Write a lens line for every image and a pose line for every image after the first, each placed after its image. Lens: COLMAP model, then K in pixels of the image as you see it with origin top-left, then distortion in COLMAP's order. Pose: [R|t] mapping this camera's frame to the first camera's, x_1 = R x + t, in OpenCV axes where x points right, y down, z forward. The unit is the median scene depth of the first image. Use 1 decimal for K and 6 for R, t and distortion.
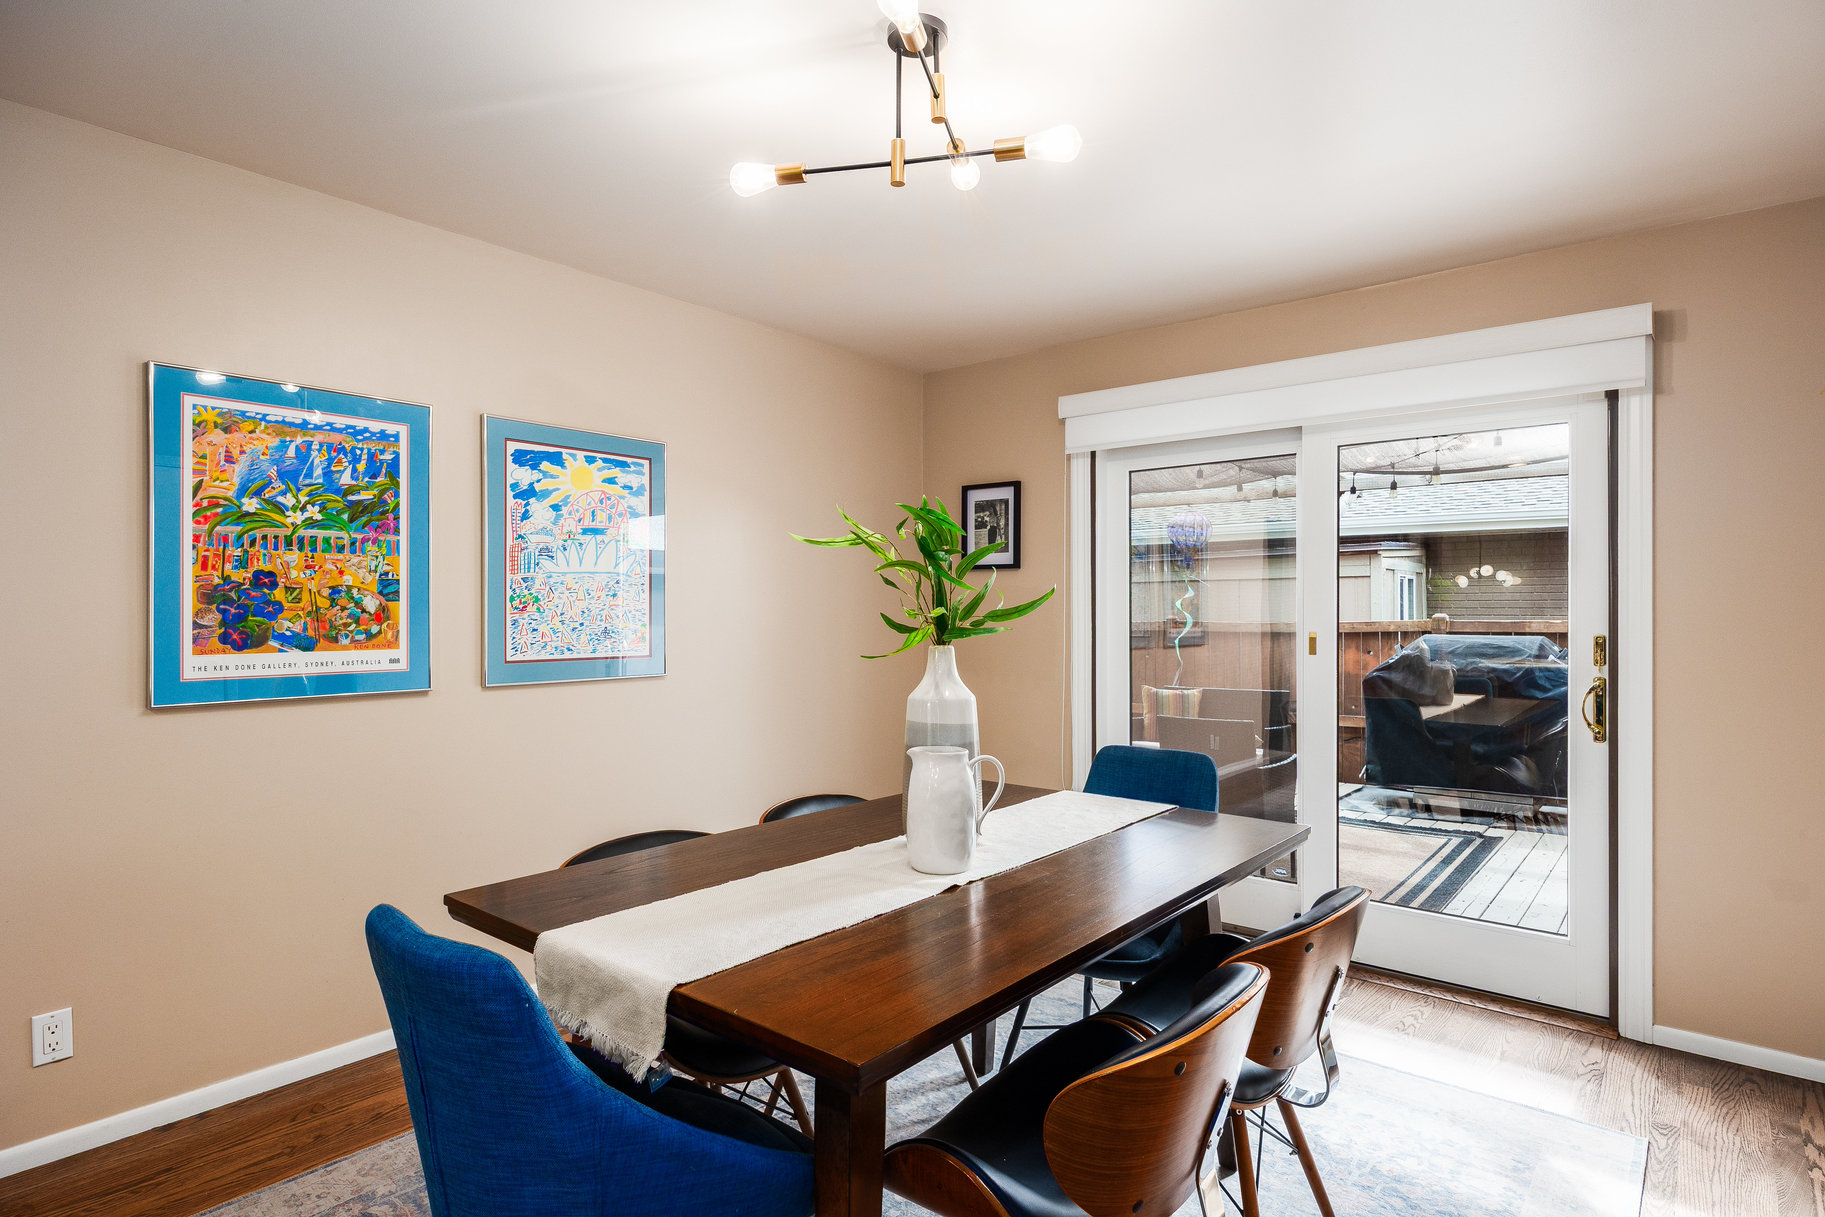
lens RADIAL K [[977.4, 0, 915.2], [0, 977.4, 612.2], [0, 0, 1]] dist [-0.002951, -0.000354]
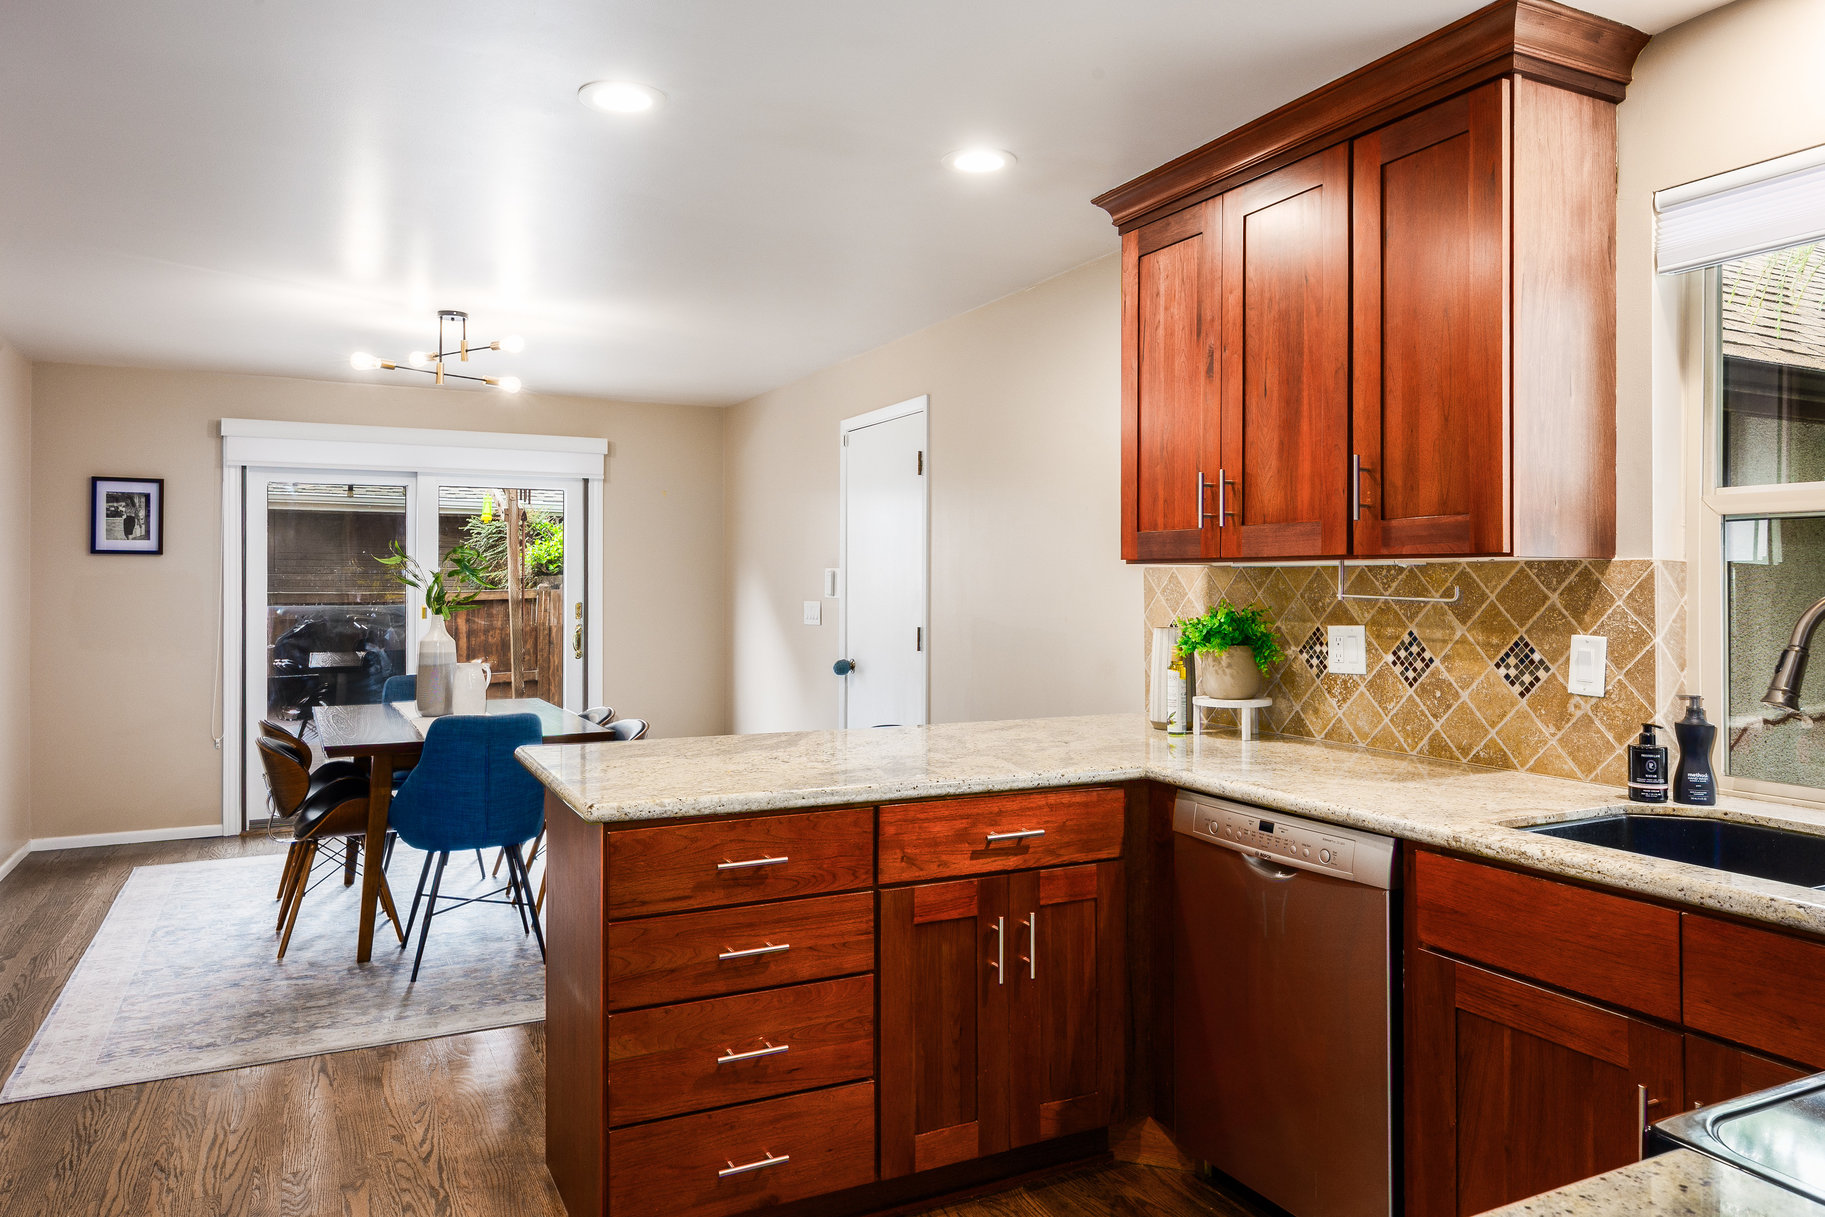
lens RADIAL K [[1215.0, 0, 924.3], [0, 1215.0, 574.2], [0, 0, 1]] dist [-0.000544, -0.000536]
pose [[0.397026, 0.004870, 0.917794, -1.054390], [-0.001663, 0.999988, -0.004587, -0.020095], [-0.917806, 0.000294, 0.397029, -0.497200]]
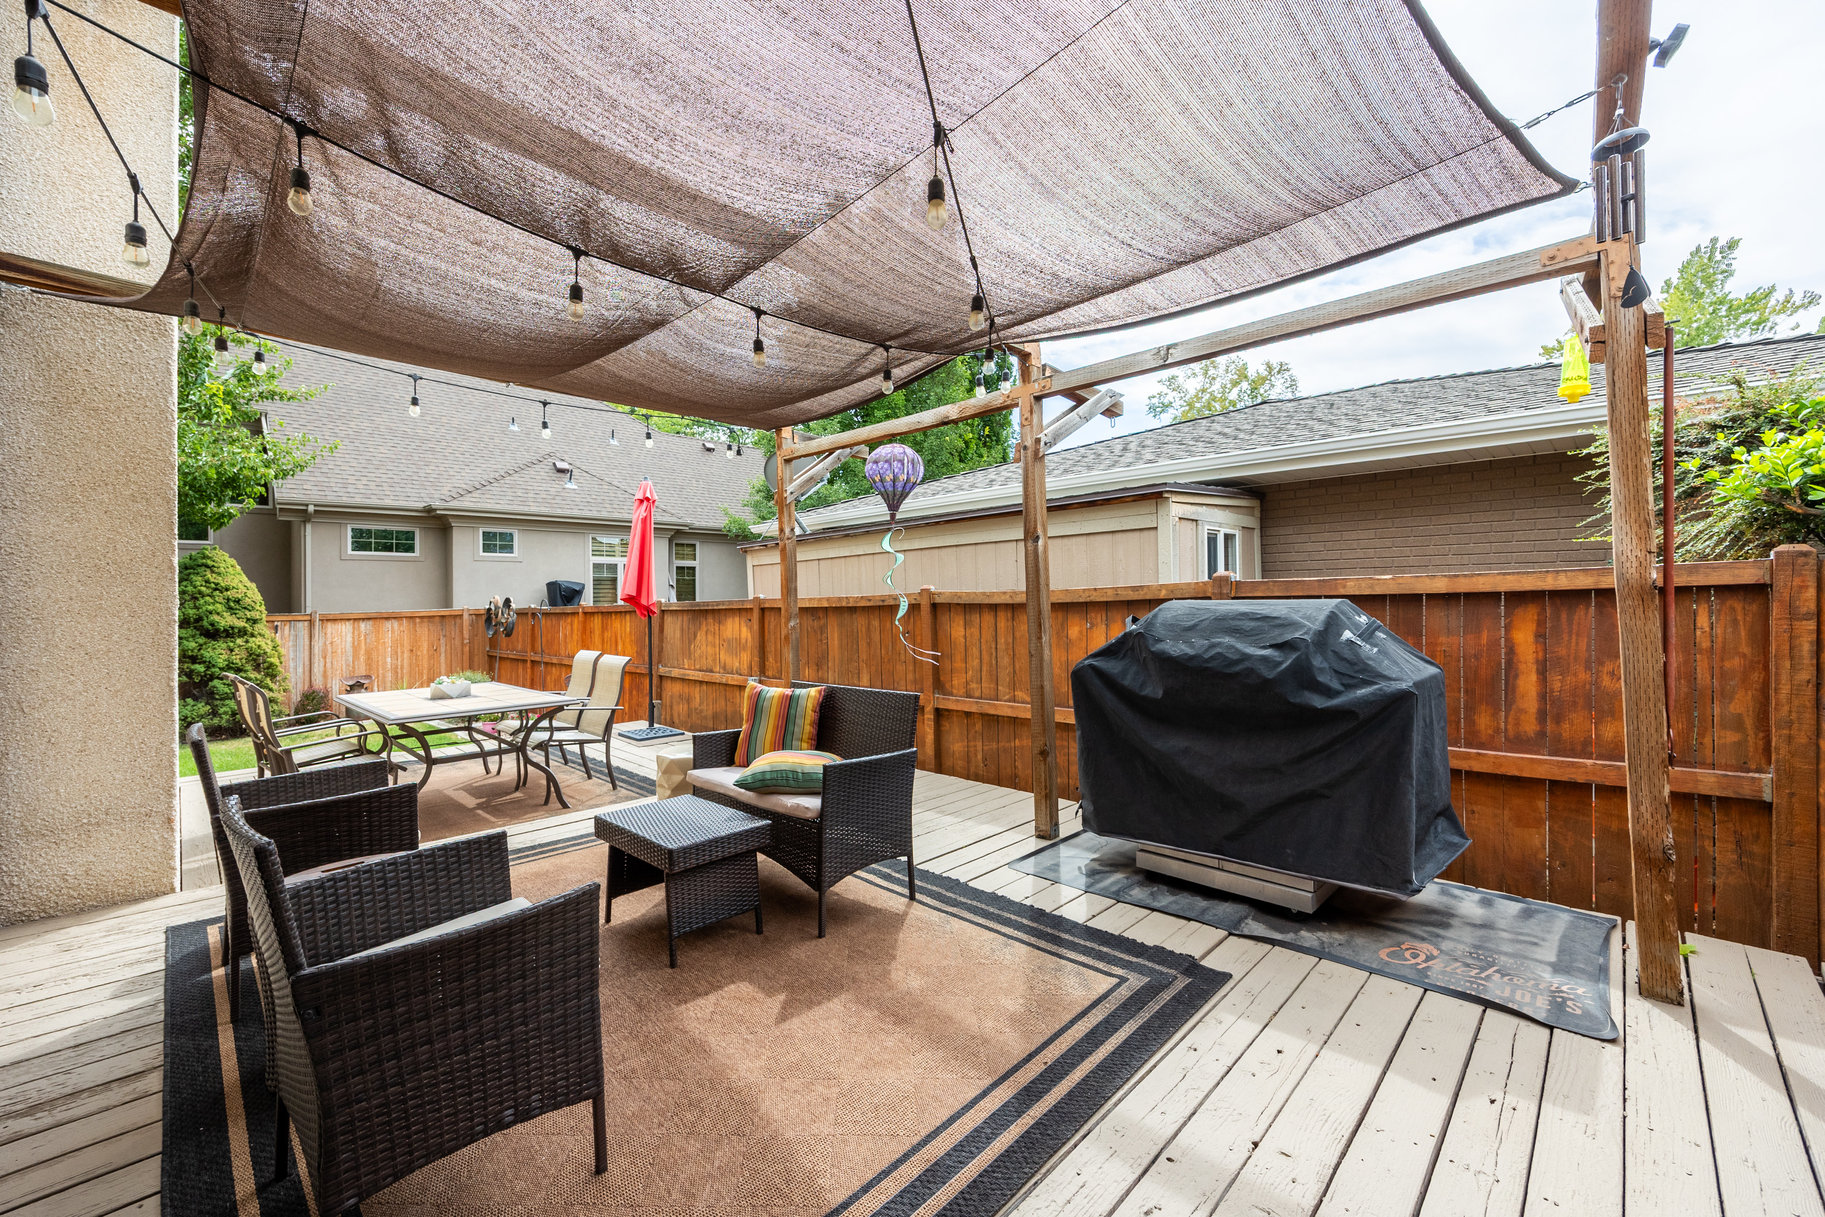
lens RADIAL K [[723.0, 0, 914.2], [0, 723.0, 608.0], [0, 0, 1]] dist [-0.003384, -0.000158]
pose [[0.995718, -0.016062, -0.091040, 0.393216], [0.017608, 0.999714, 0.016200, 0.016827], [0.090754, -0.017734, 0.995715, 0.497062]]
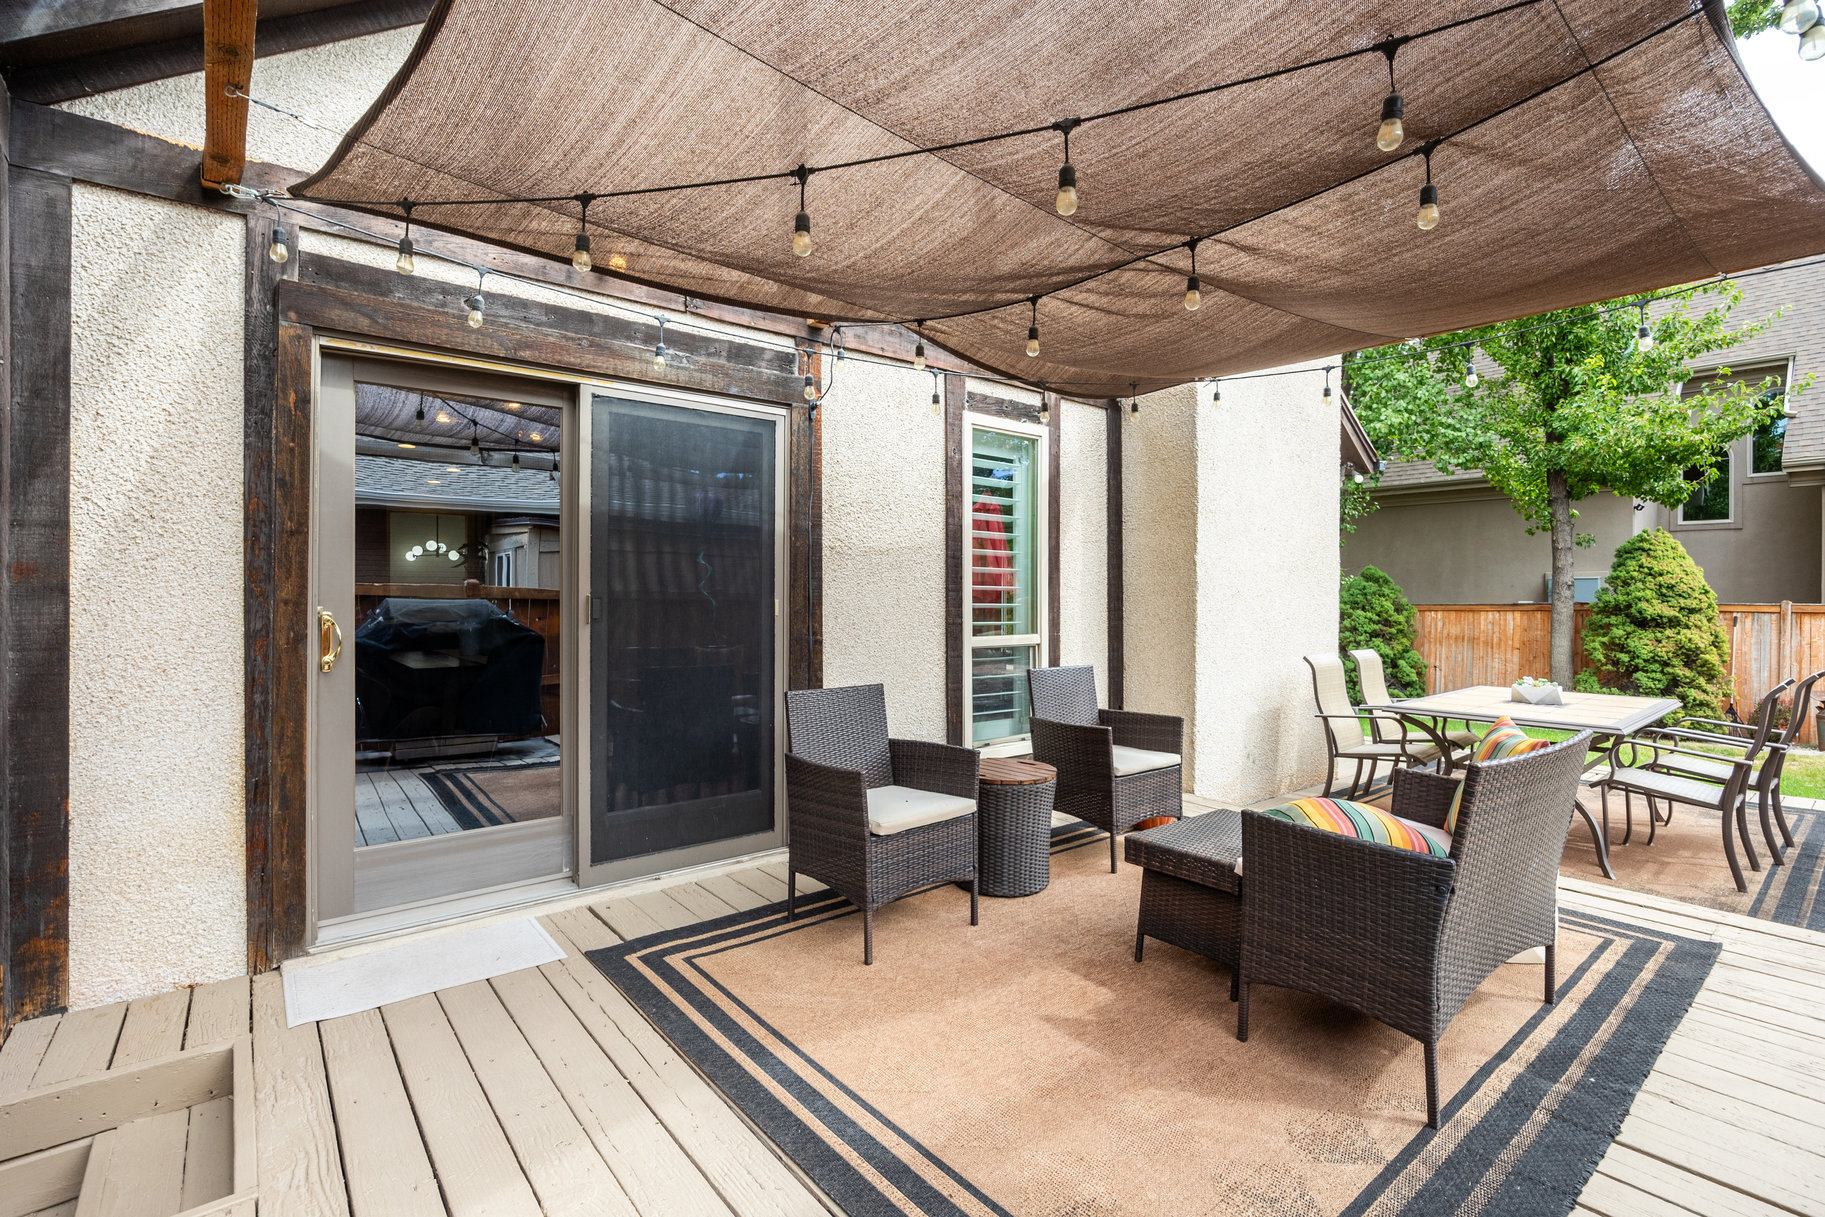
lens RADIAL K [[828.9, 0, 916.9], [0, 828.9, 602.8], [0, 0, 1]] dist [-0.017690, 0.000156]
pose [[-0.194759, 0.006516, -0.980829, 0.653275], [-0.001030, 0.999976, 0.006848, 0.022019], [0.980851, 0.002344, -0.194748, 0.813105]]
